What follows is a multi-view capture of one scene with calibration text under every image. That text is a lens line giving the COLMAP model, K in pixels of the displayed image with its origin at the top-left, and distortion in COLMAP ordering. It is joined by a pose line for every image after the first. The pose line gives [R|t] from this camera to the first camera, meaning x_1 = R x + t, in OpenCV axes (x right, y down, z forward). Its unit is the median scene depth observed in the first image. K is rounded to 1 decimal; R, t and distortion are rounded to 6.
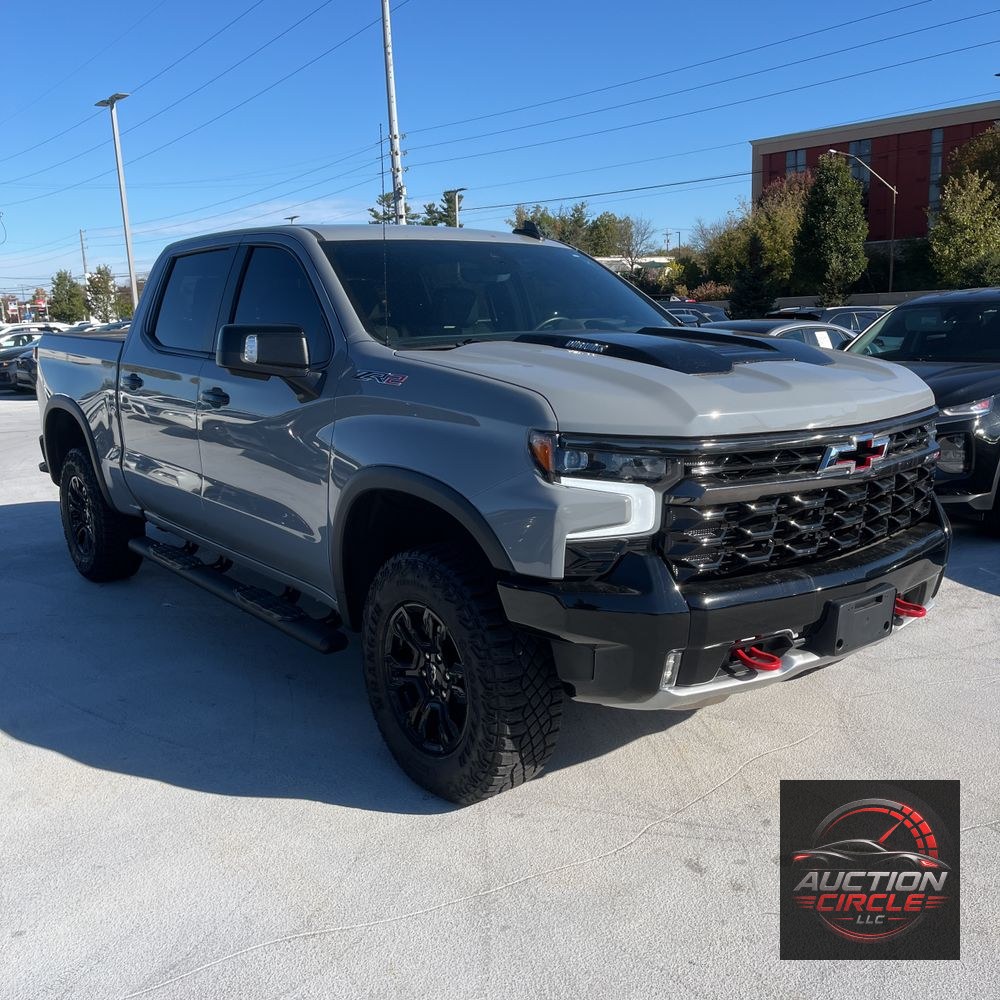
lens RADIAL K [[1010.5, 0, 500.7], [0, 1010.5, 489.2], [0, 0, 1]] dist [0.018980, 0.013360]
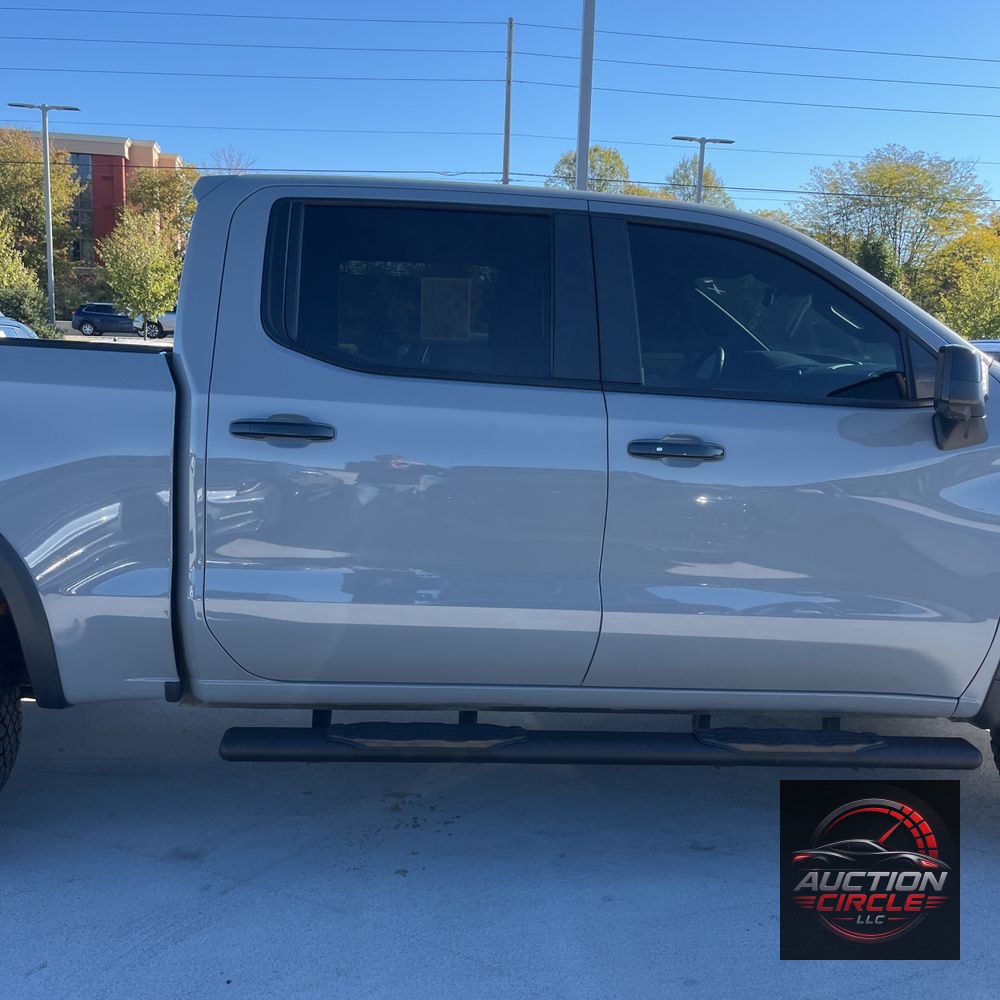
lens RADIAL K [[1010.5, 0, 500.7], [0, 1010.5, 489.2], [0, 0, 1]] dist [0.018980, 0.013360]
pose [[0.529926, -0.074020, 0.844808, -0.457796], [0.100654, 0.994632, 0.024009, -0.048269], [-0.842050, 0.072310, 0.534531, 0.395385]]
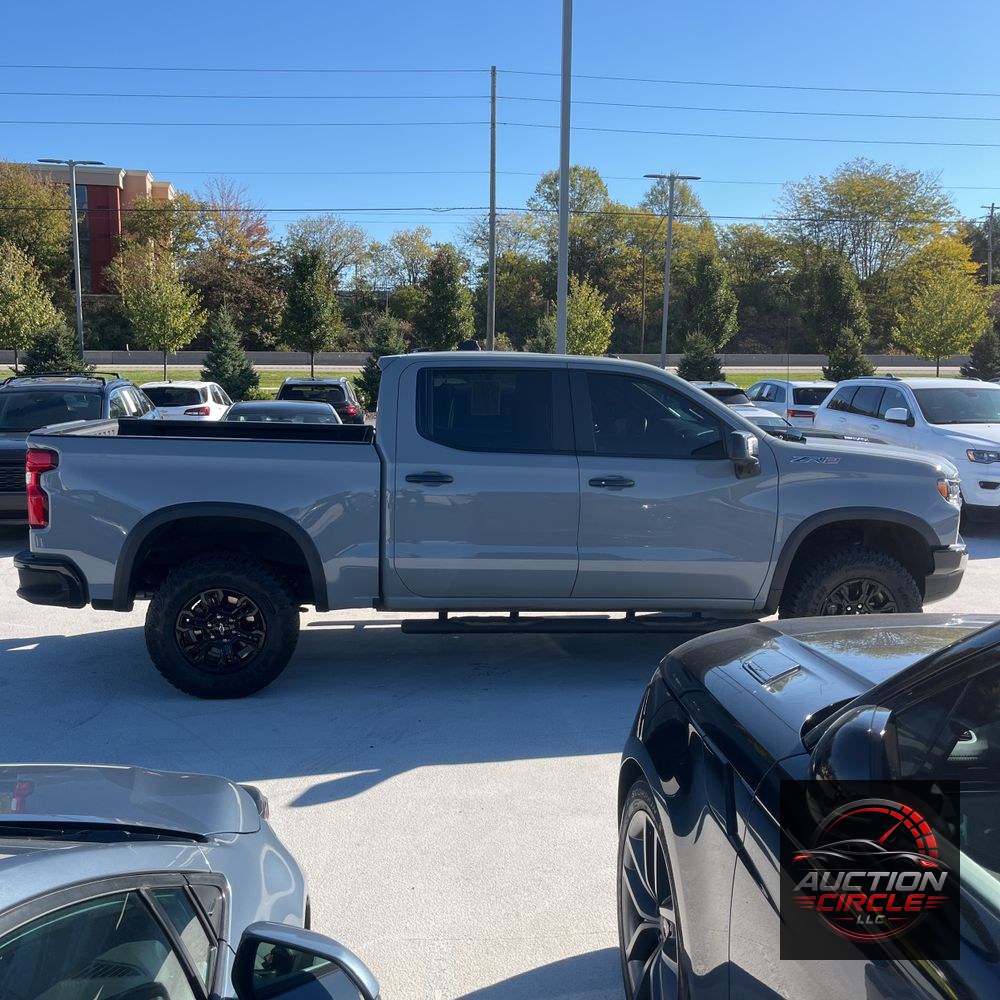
lens RADIAL K [[1011.2, 0, 496.1], [0, 1011.2, 488.0], [0, 0, 1]] dist [0.064917, -0.104131]
pose [[0.522646, -0.078900, 0.848891, -0.782321], [0.126727, 0.991836, 0.014163, -0.063514], [-0.843079, 0.100175, 0.528378, 0.221368]]
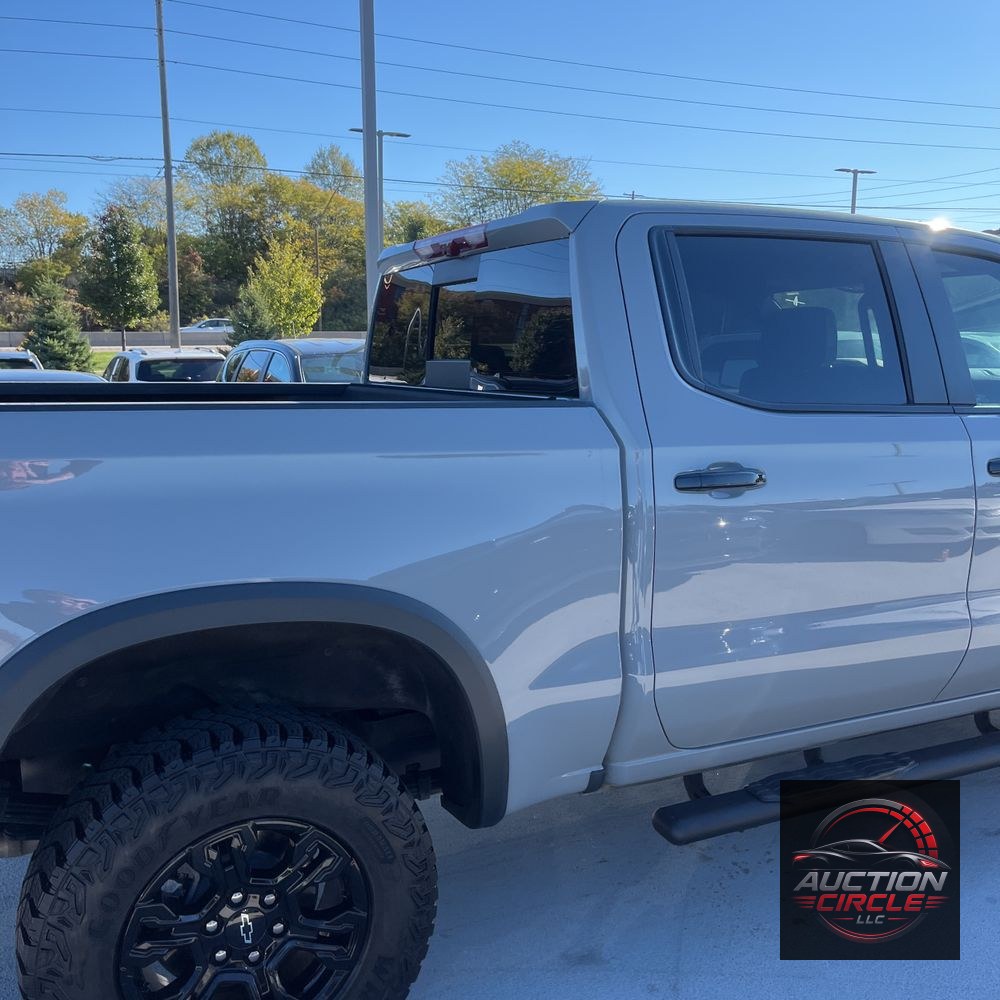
lens RADIAL K [[1010.5, 0, 500.7], [0, 1010.5, 489.2], [0, 0, 1]] dist [0.018980, 0.013360]
pose [[0.202283, -0.115543, 0.972487, -0.521681], [0.169236, 0.982200, 0.081495, -0.097393], [-0.964593, 0.148095, 0.218237, 0.617224]]
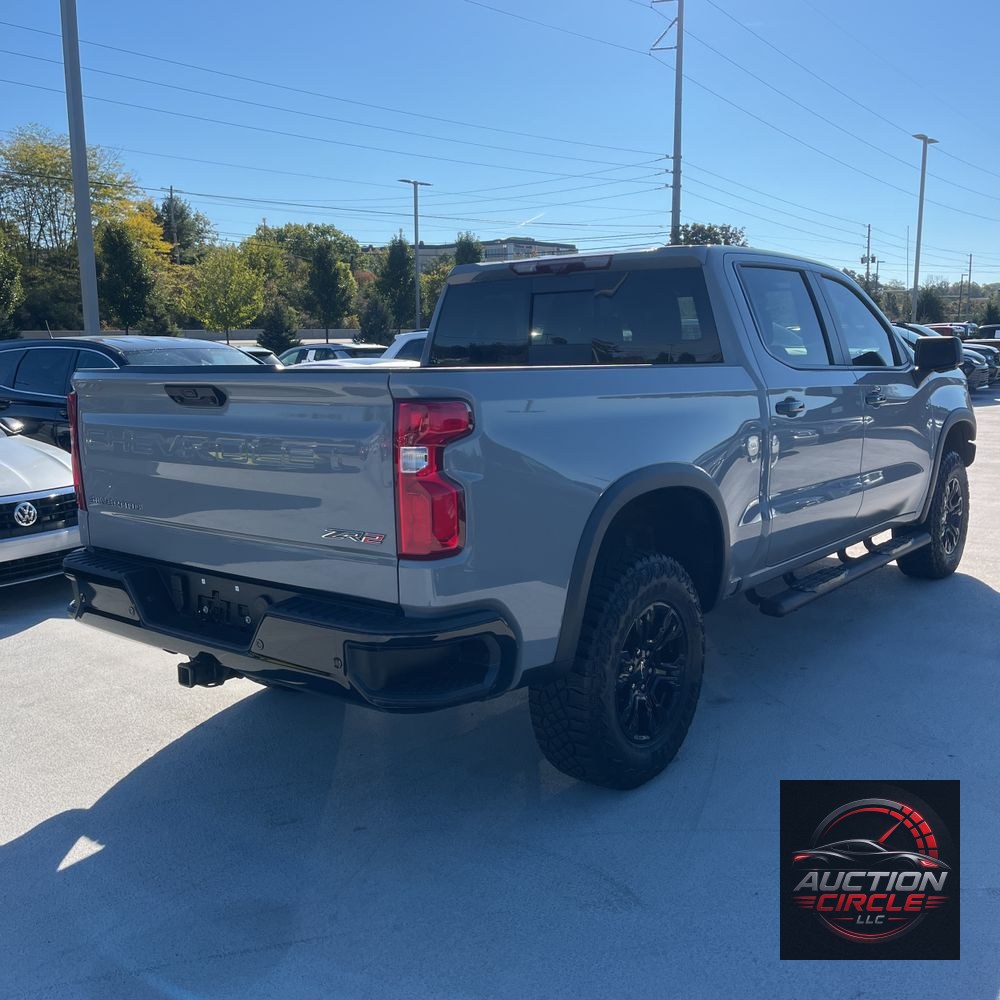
lens RADIAL K [[996.9, 0, 505.2], [0, 996.9, 501.4], [0, 0, 1]] dist [0.060736, -0.010123]
pose [[-0.249670, -0.127395, 0.959914, -0.683242], [0.196579, 0.963998, 0.179067, -0.136624], [-0.948167, 0.233407, -0.215638, 0.873677]]
